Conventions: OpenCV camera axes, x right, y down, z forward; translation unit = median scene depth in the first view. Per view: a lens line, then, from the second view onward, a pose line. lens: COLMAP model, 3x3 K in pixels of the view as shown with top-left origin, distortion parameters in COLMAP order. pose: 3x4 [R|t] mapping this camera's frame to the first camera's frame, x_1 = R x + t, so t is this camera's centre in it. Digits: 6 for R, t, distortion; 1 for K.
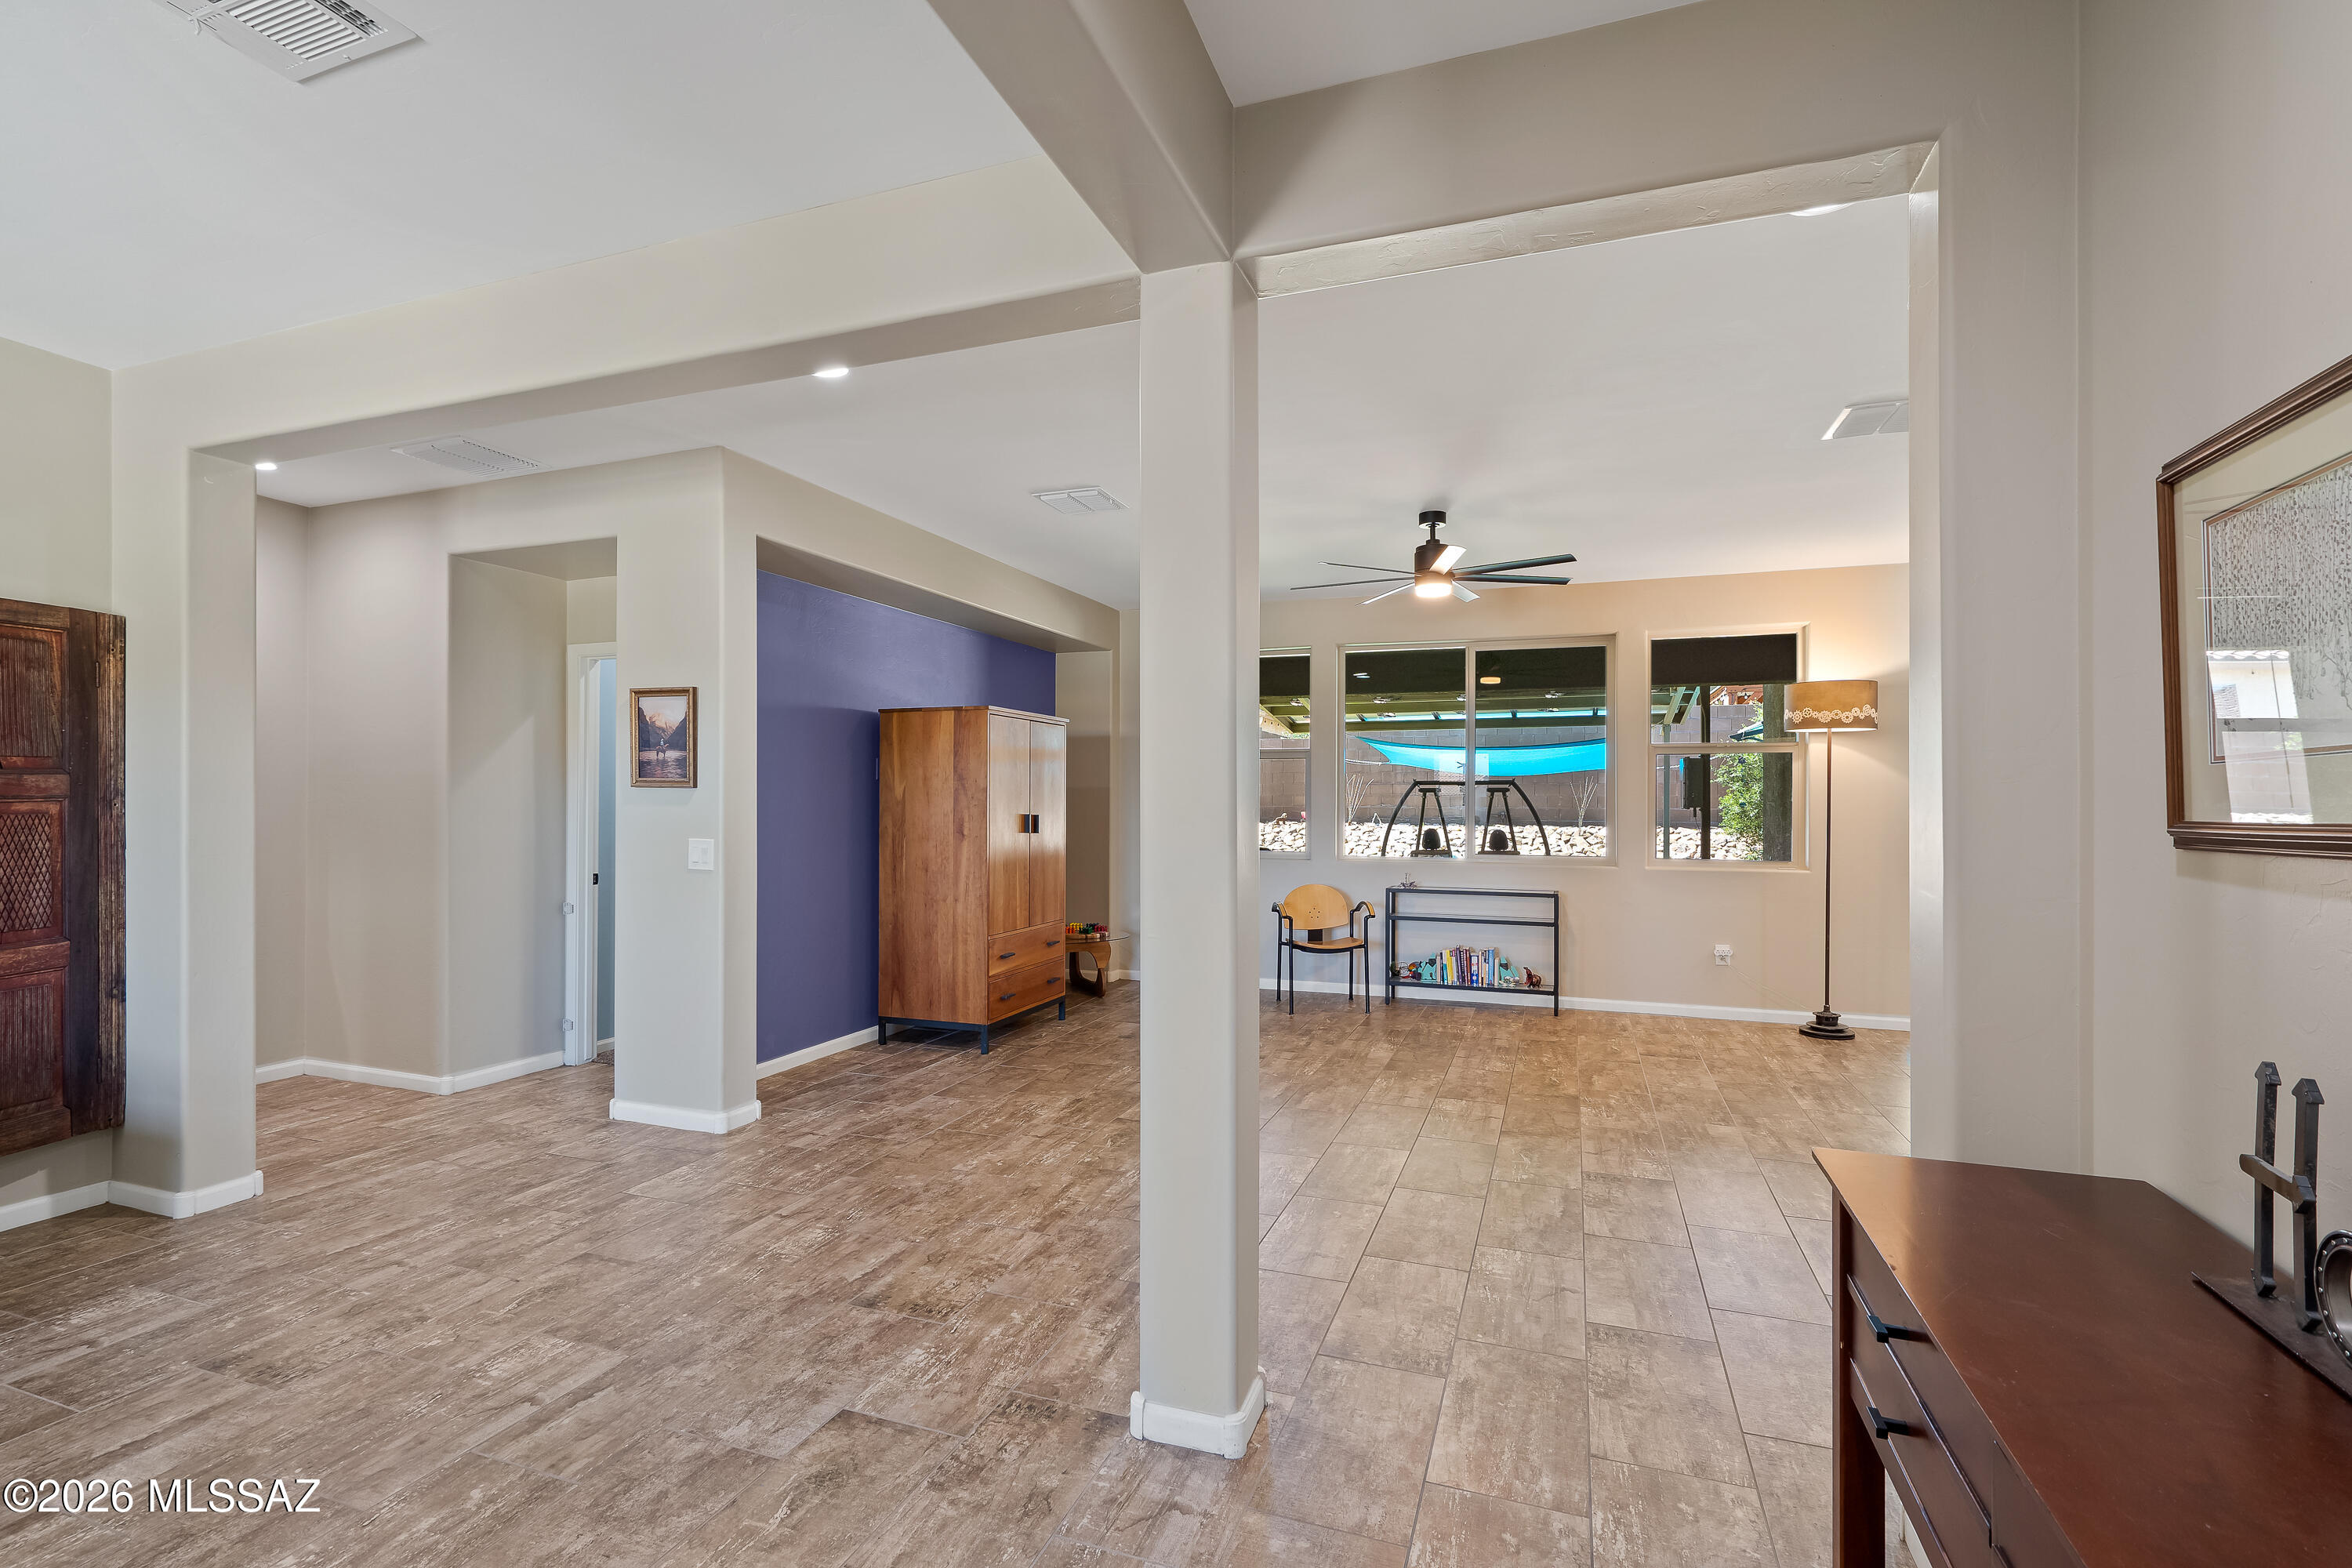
lens RADIAL K [[1077.9, 0, 1170.8], [0, 1077.9, 798.2], [0, 0, 1]] dist [0.000355, 0.000409]
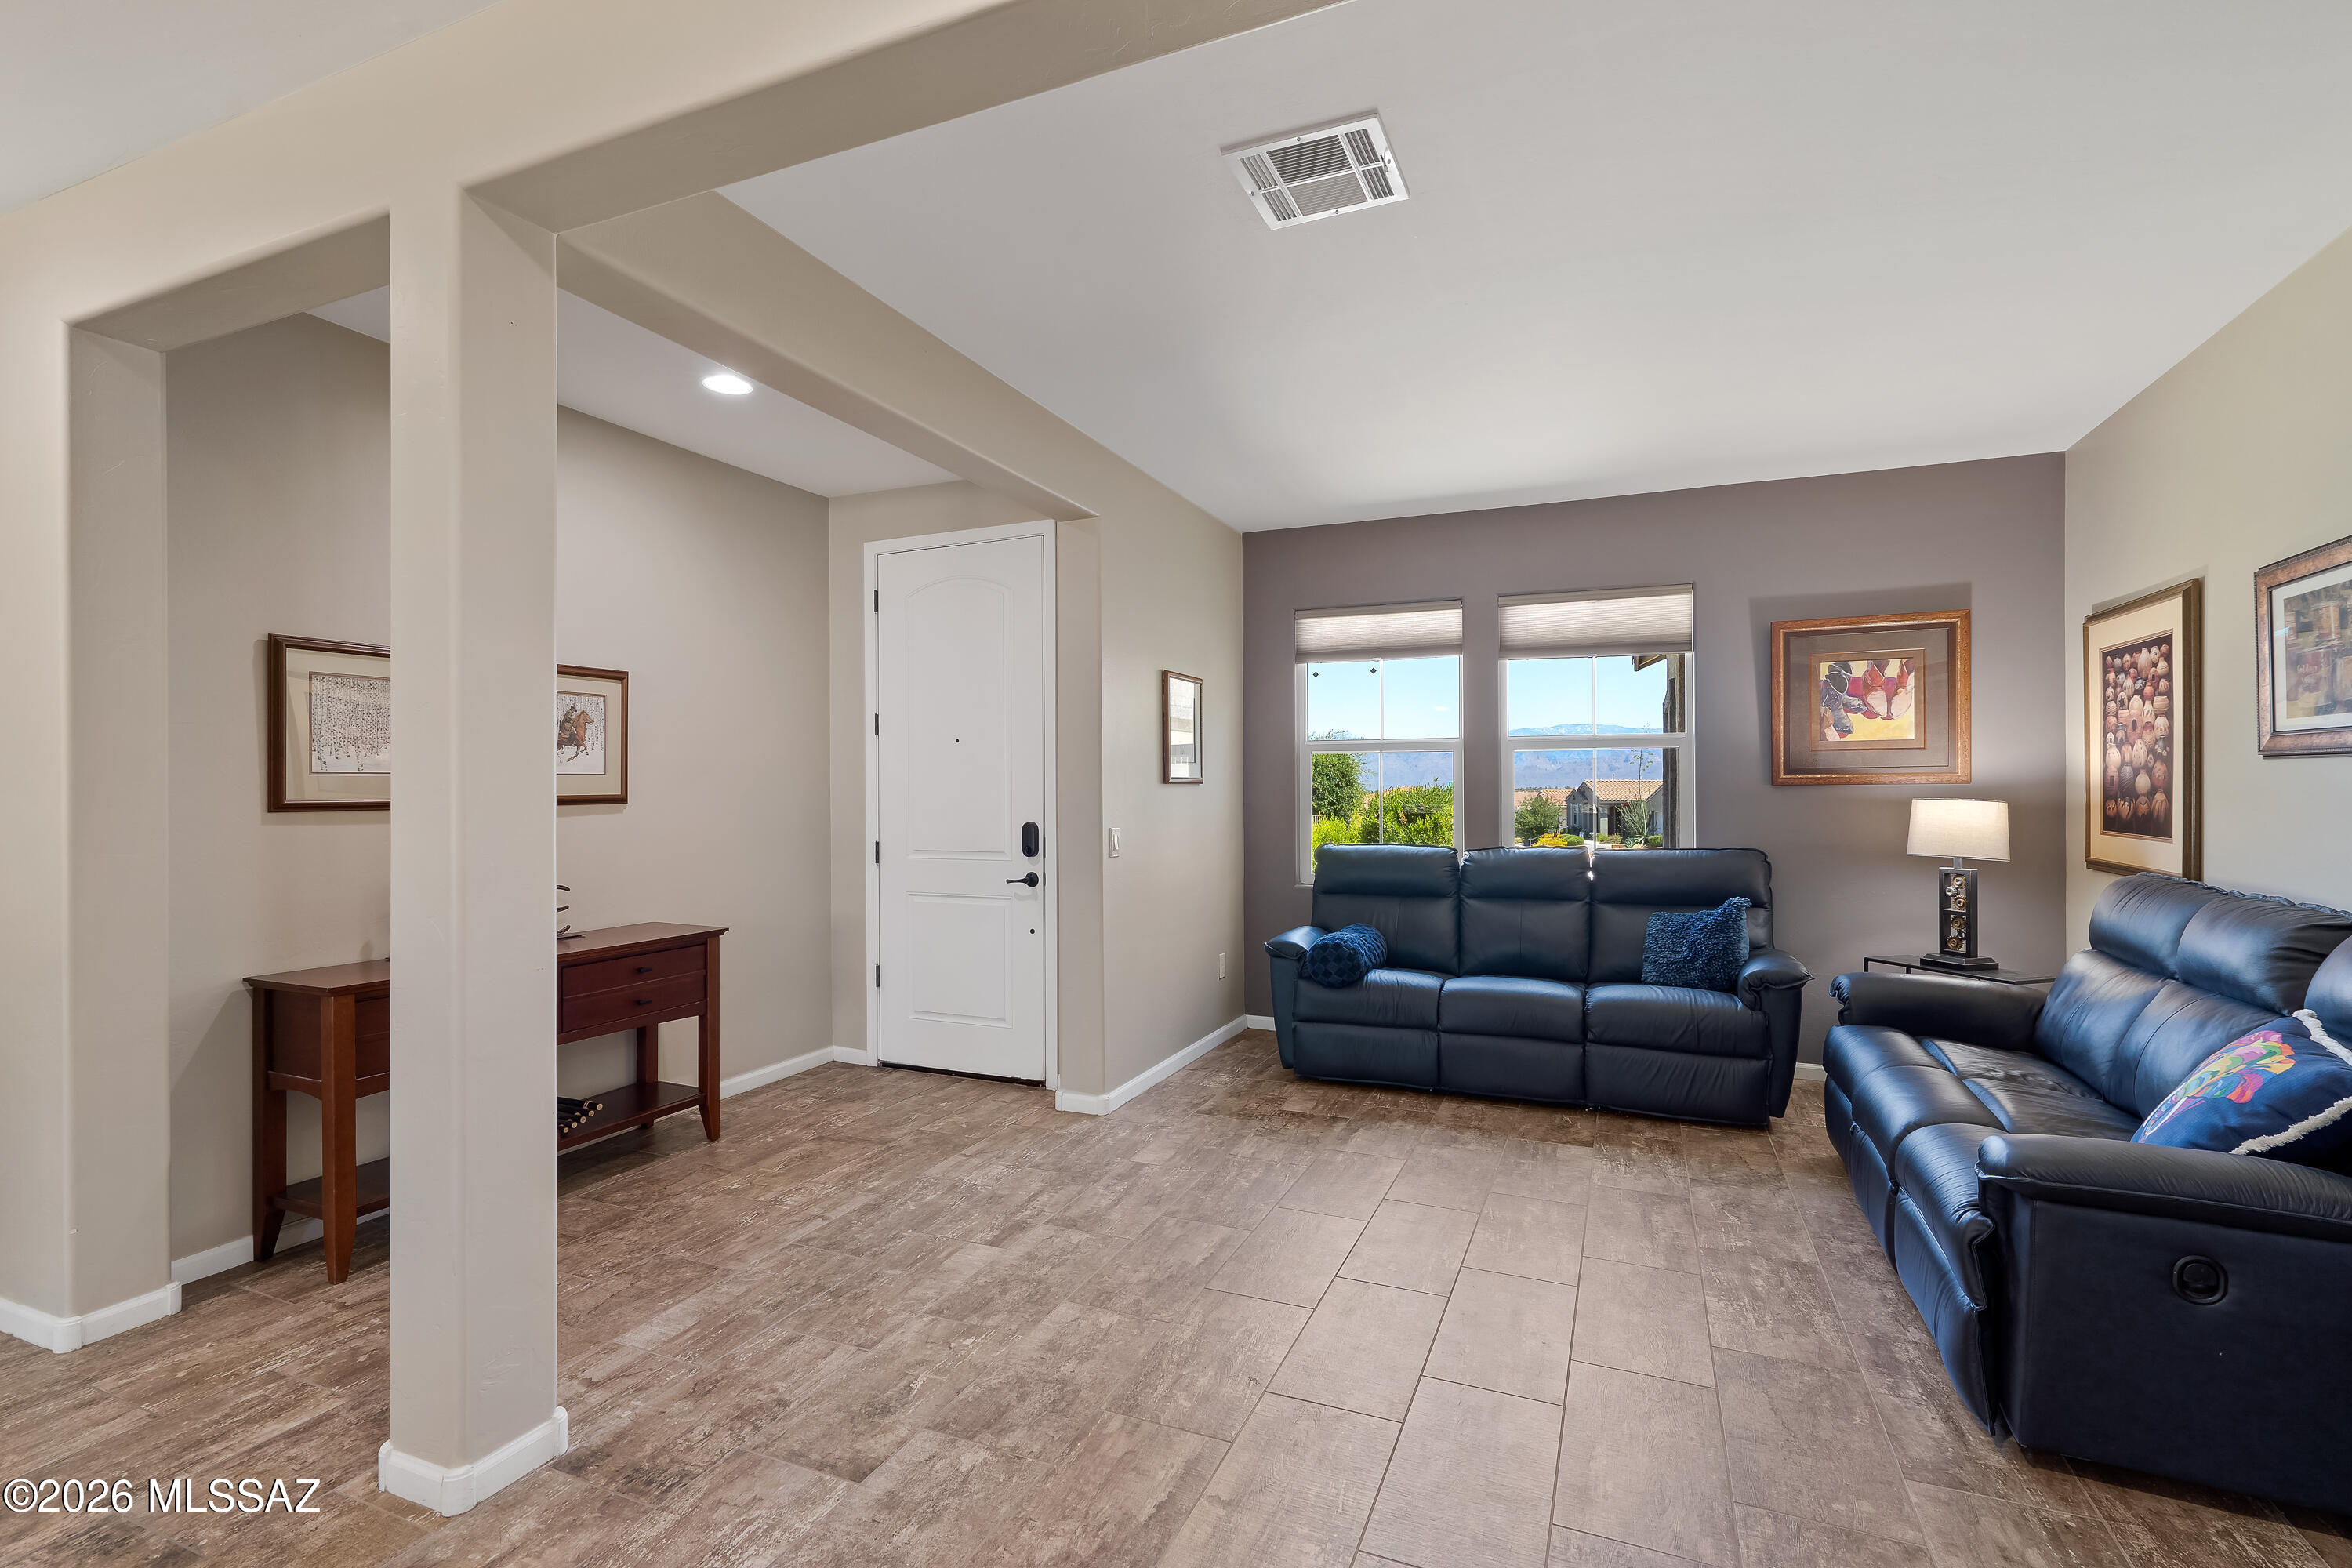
lens RADIAL K [[1077.9, 0, 1170.8], [0, 1077.9, 798.2], [0, 0, 1]] dist [0.000355, 0.000409]
pose [[-0.998575, -0.001626, 0.053347, -0.638319], [-0.001416, 0.999991, 0.003977, 0.005054], [-0.053353, 0.003895, -0.998568, 1.971567]]
